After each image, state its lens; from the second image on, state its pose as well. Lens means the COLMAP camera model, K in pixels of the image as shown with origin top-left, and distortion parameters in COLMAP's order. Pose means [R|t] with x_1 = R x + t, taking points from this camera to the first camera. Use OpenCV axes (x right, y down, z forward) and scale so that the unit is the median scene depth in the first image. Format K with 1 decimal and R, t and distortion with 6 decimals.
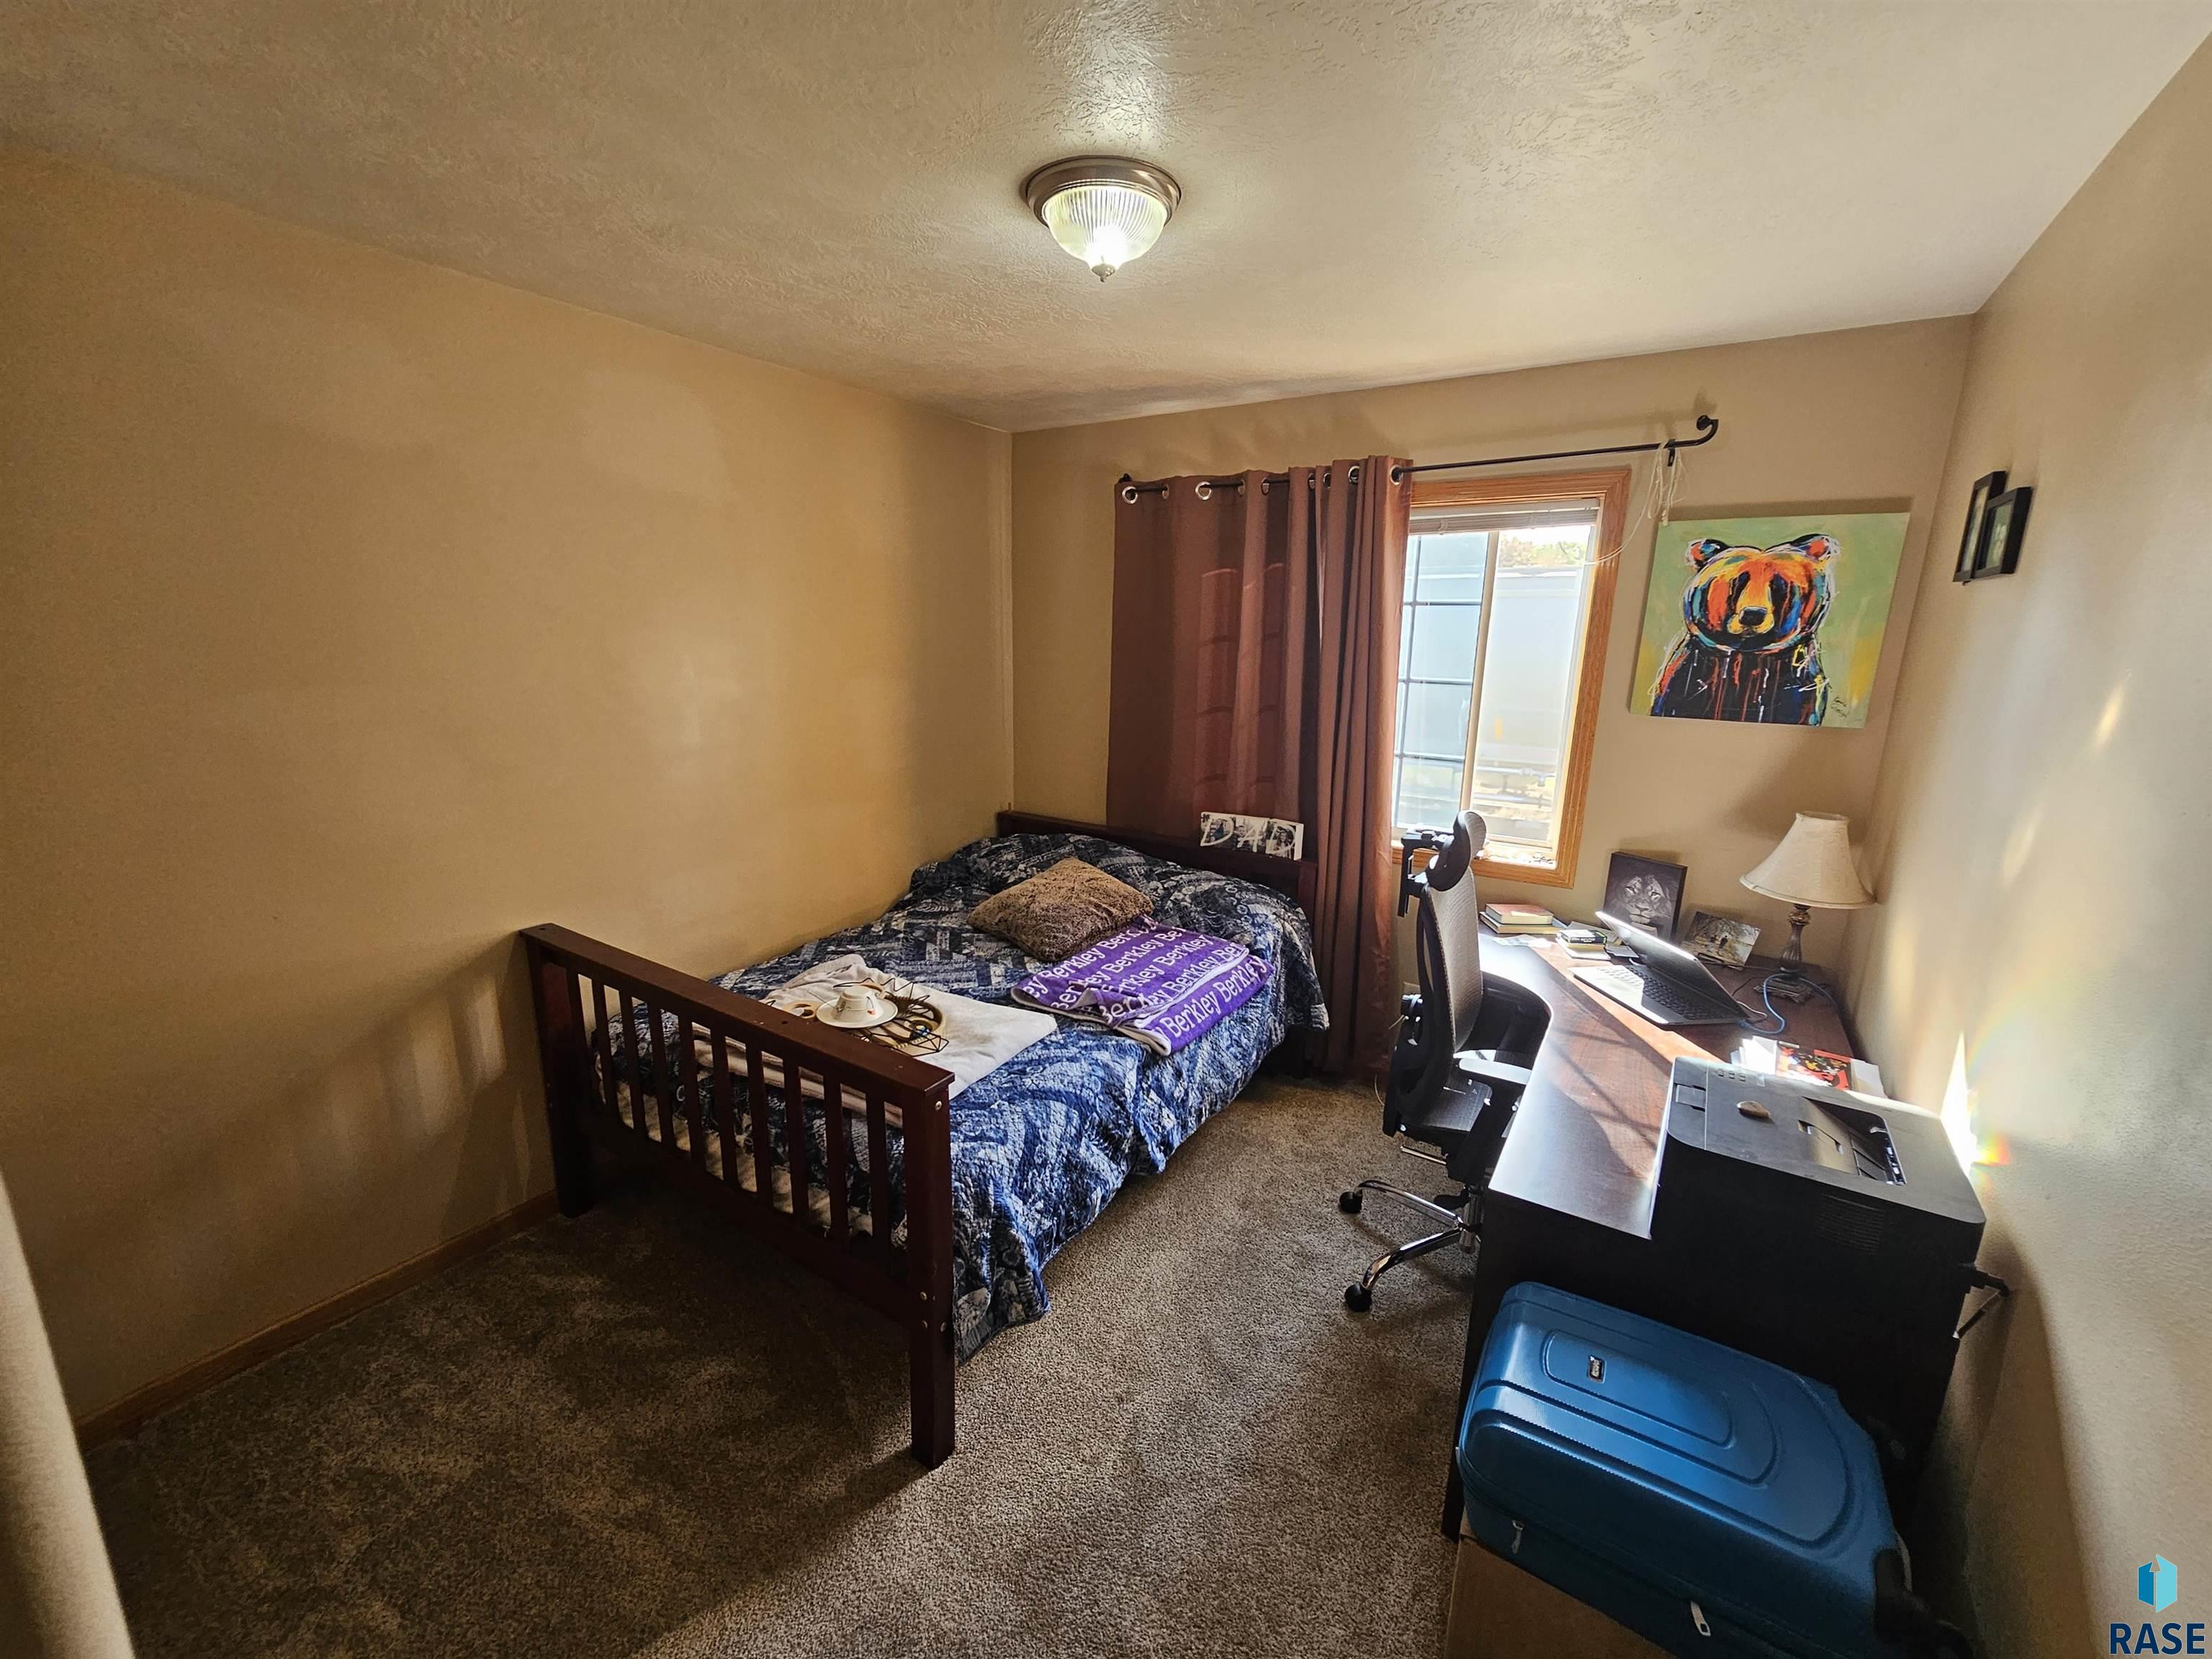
lens RADIAL K [[900.8, 0, 1104.9], [0, 900.8, 828.6], [0, 0, 1]] dist [-0.000132, -0.000142]
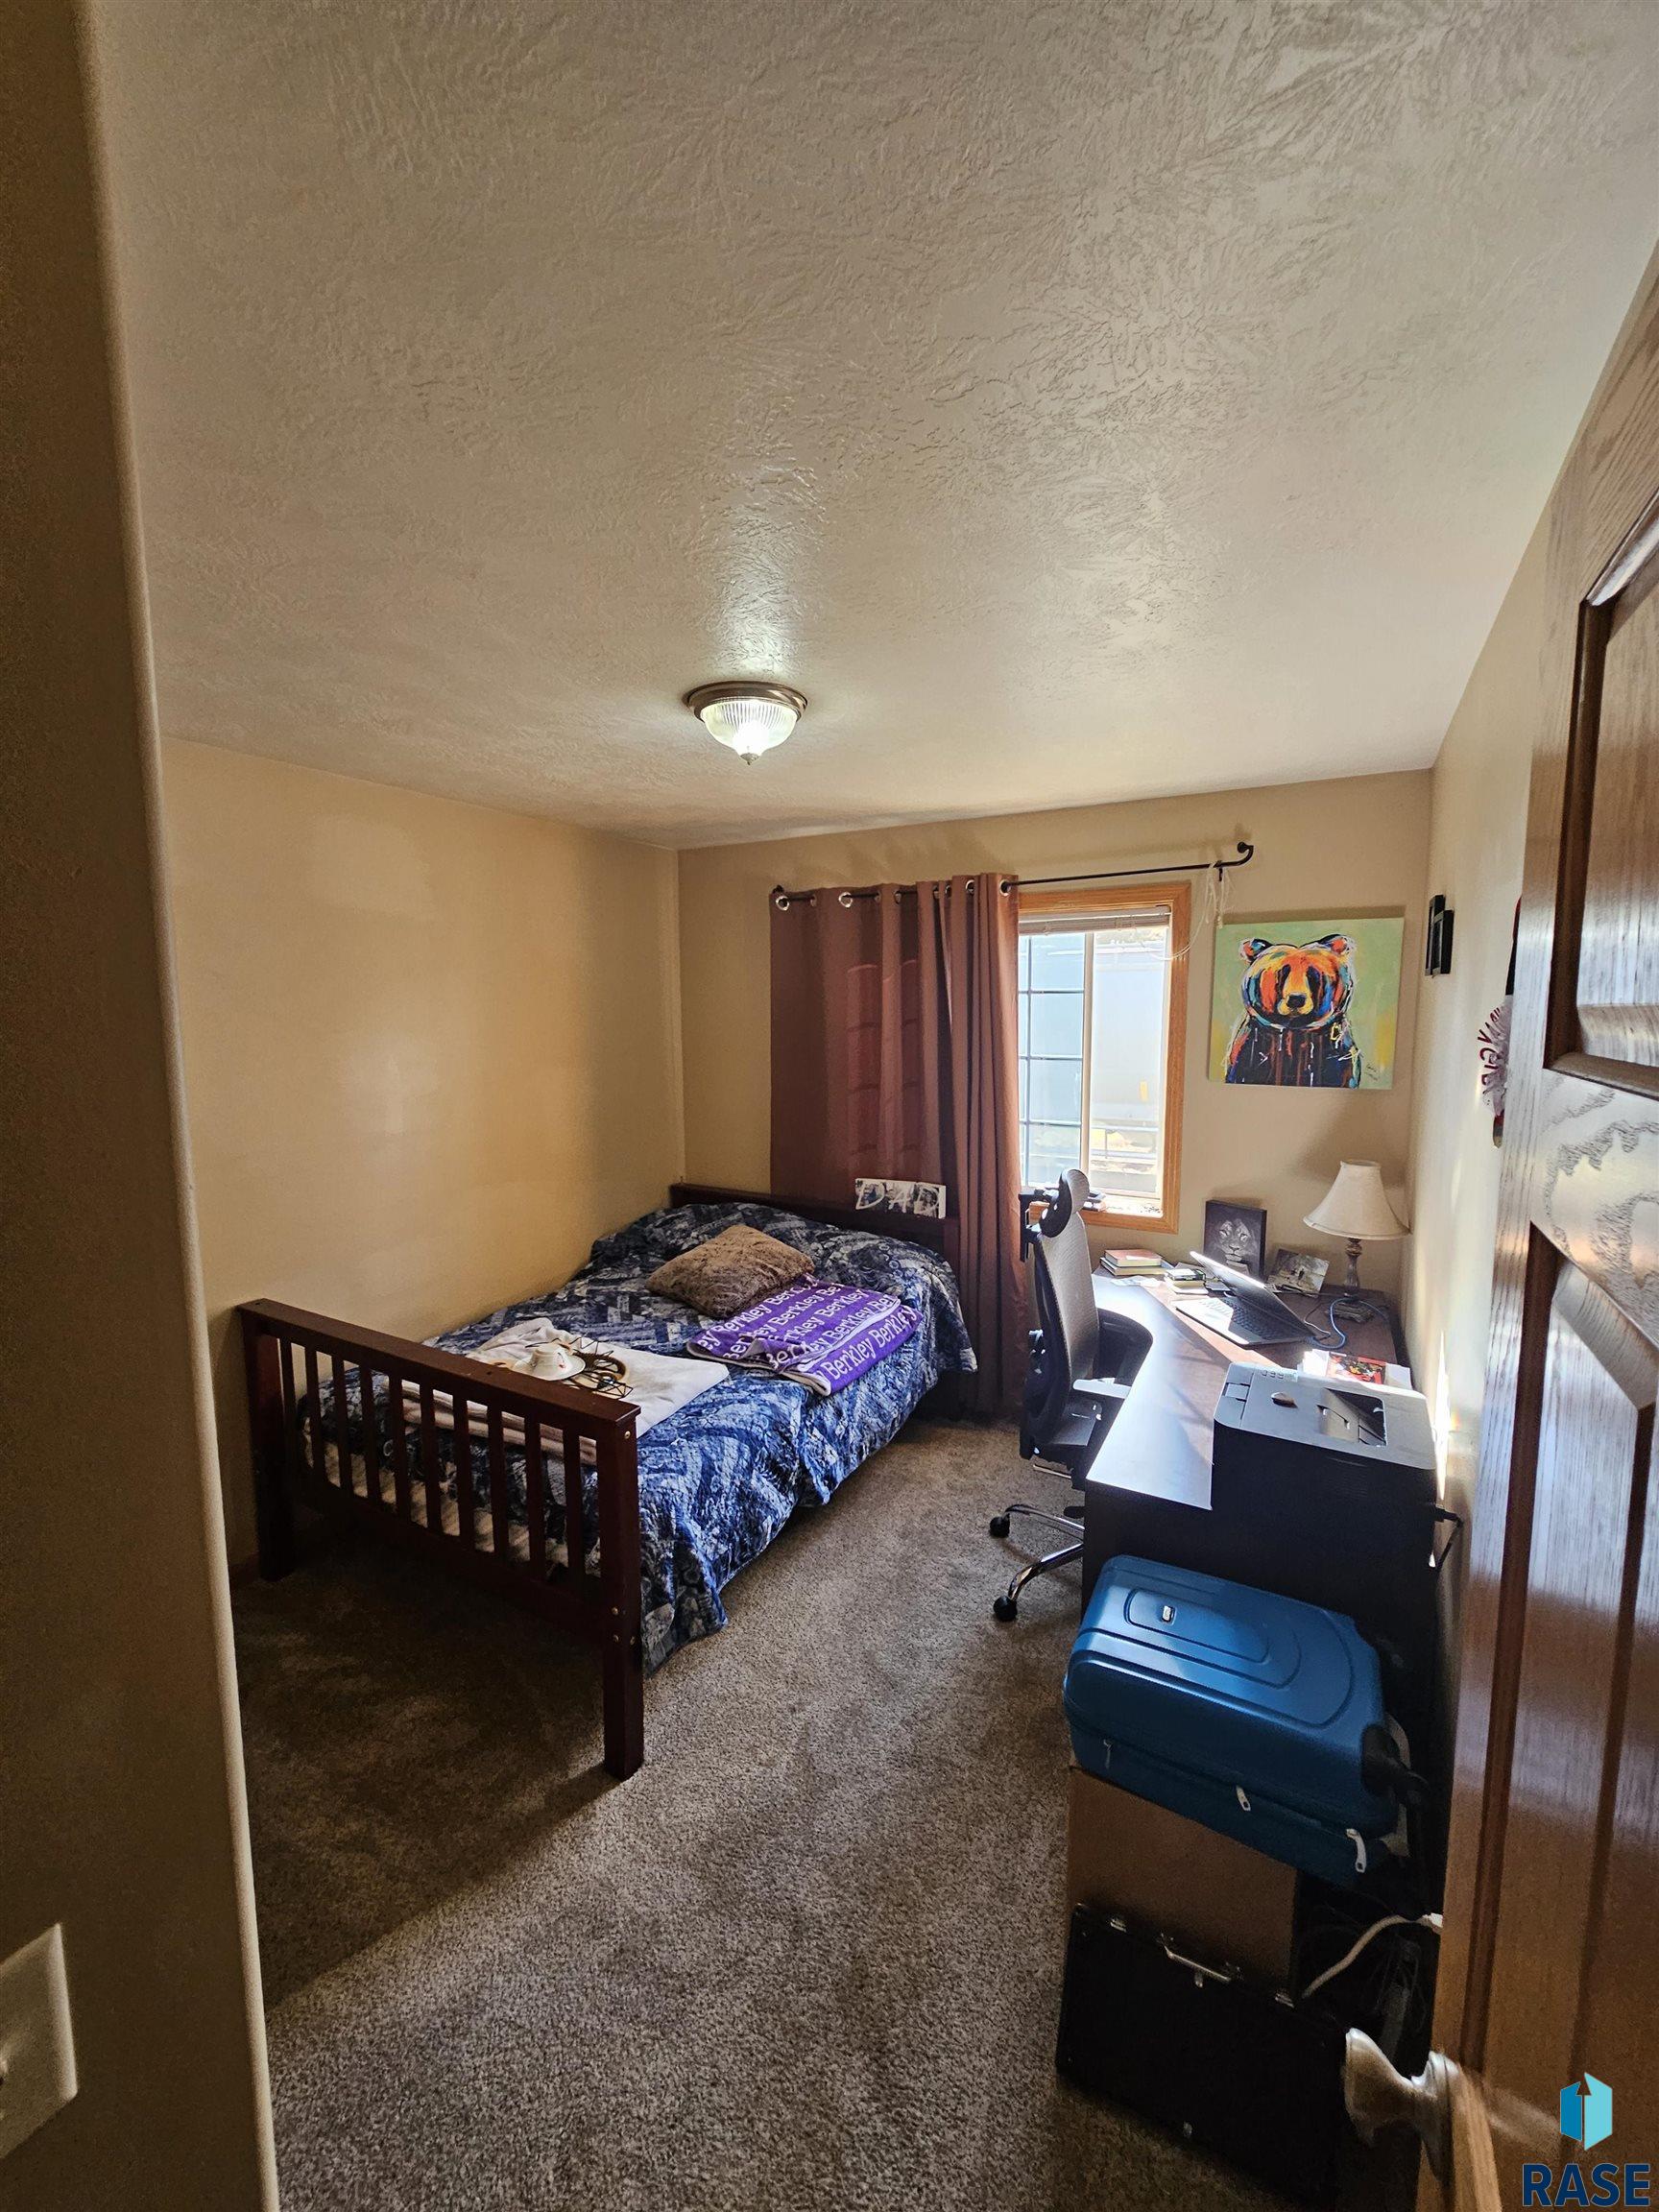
lens RADIAL K [[900.8, 0, 822.6], [0, 900.8, 1101.3], [0, 0, 1]] dist [-0.000132, -0.000142]
pose [[0.998147, -0.029280, 0.053342, 0.014626], [0.034896, 0.993582, -0.107598, 0.008317], [-0.049849, 0.109260, 0.992762, -0.167296]]
